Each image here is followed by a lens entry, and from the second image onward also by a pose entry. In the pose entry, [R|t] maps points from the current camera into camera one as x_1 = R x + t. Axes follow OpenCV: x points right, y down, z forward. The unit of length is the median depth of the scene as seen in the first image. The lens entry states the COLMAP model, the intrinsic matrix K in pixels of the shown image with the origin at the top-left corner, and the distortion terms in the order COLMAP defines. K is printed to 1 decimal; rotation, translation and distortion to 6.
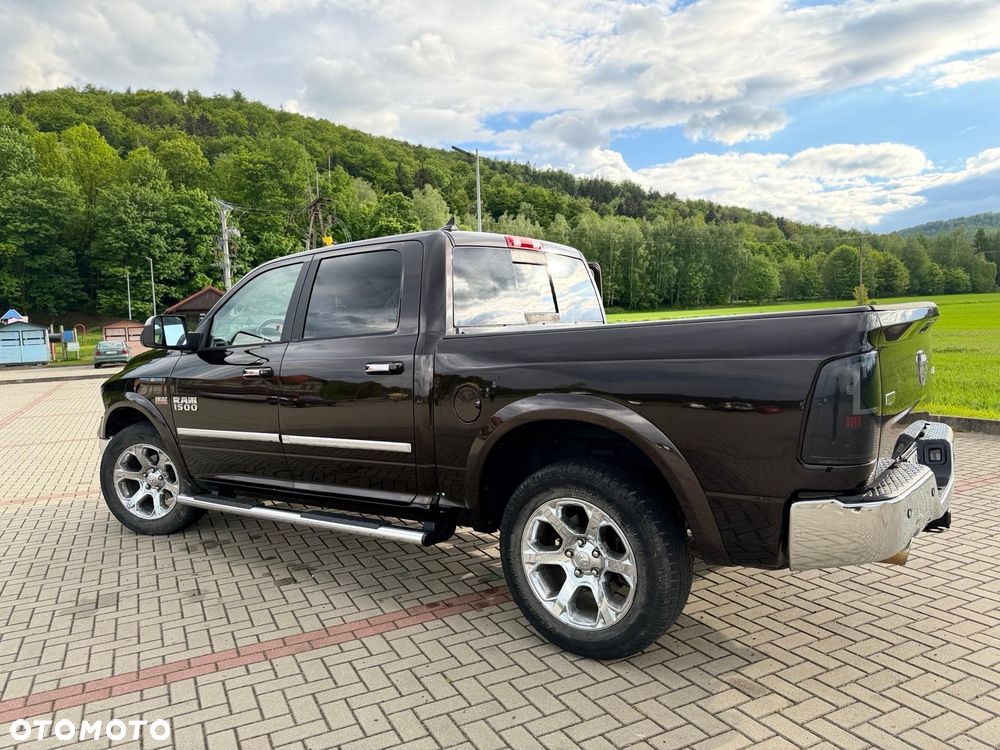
lens RADIAL K [[687.1, 0, 453.1], [0, 687.1, 390.1], [0, 0, 1]] dist [0.042540, -0.039755]
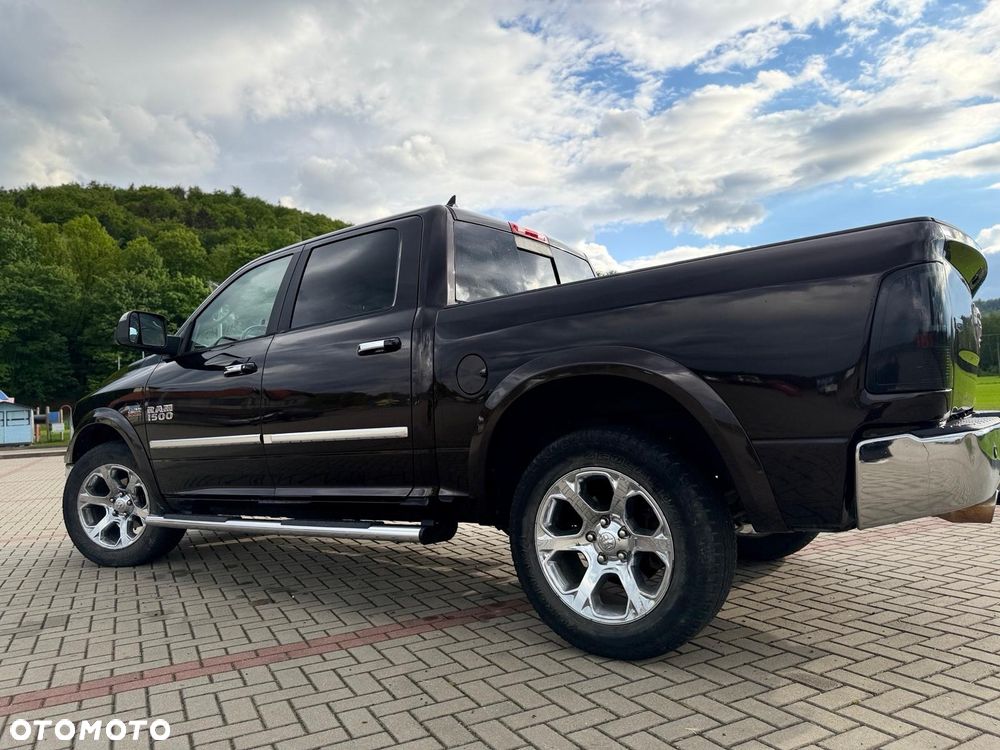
lens RADIAL K [[687.1, 0, 453.1], [0, 687.1, 390.1], [0, 0, 1]] dist [0.042540, -0.039755]
pose [[0.999887, 0.002672, 0.014766, -0.010228], [-0.000773, 0.991885, -0.127137, 0.096192], [-0.014986, 0.127111, 0.991775, 0.070355]]
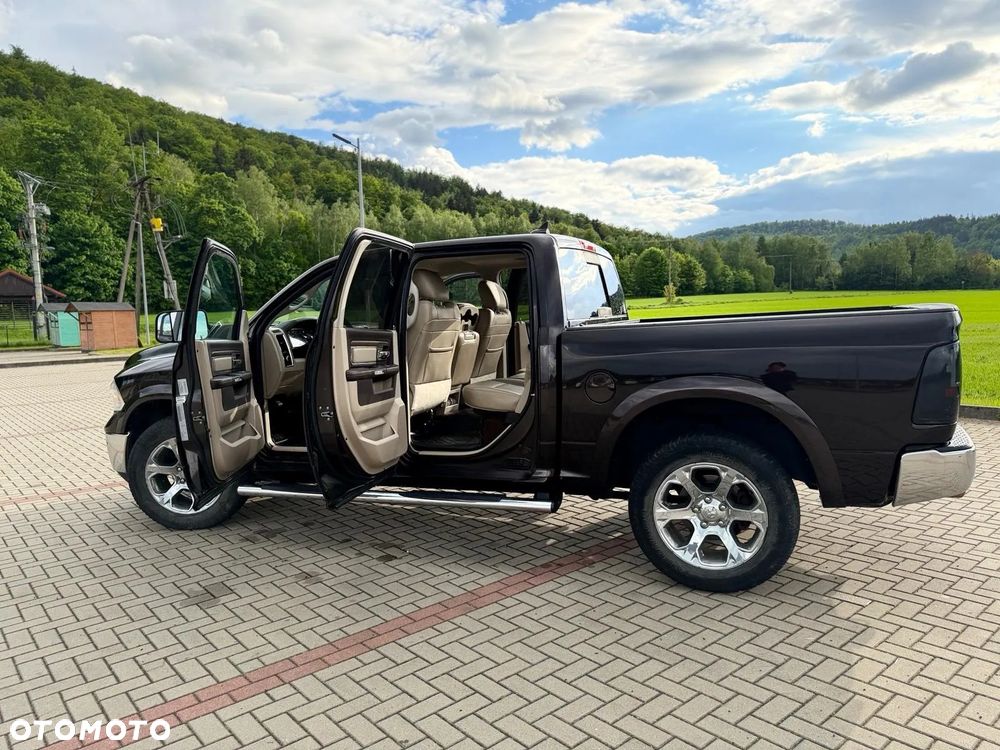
lens RADIAL K [[696.1, 0, 441.8], [0, 696.1, 378.3], [0, 0, 1]] dist [0.060713, -0.054827]
pose [[0.970864, -0.012720, 0.239294, -0.326886], [0.014025, 0.999895, -0.003751, 0.002857], [-0.239221, 0.006998, 0.970940, -0.055774]]
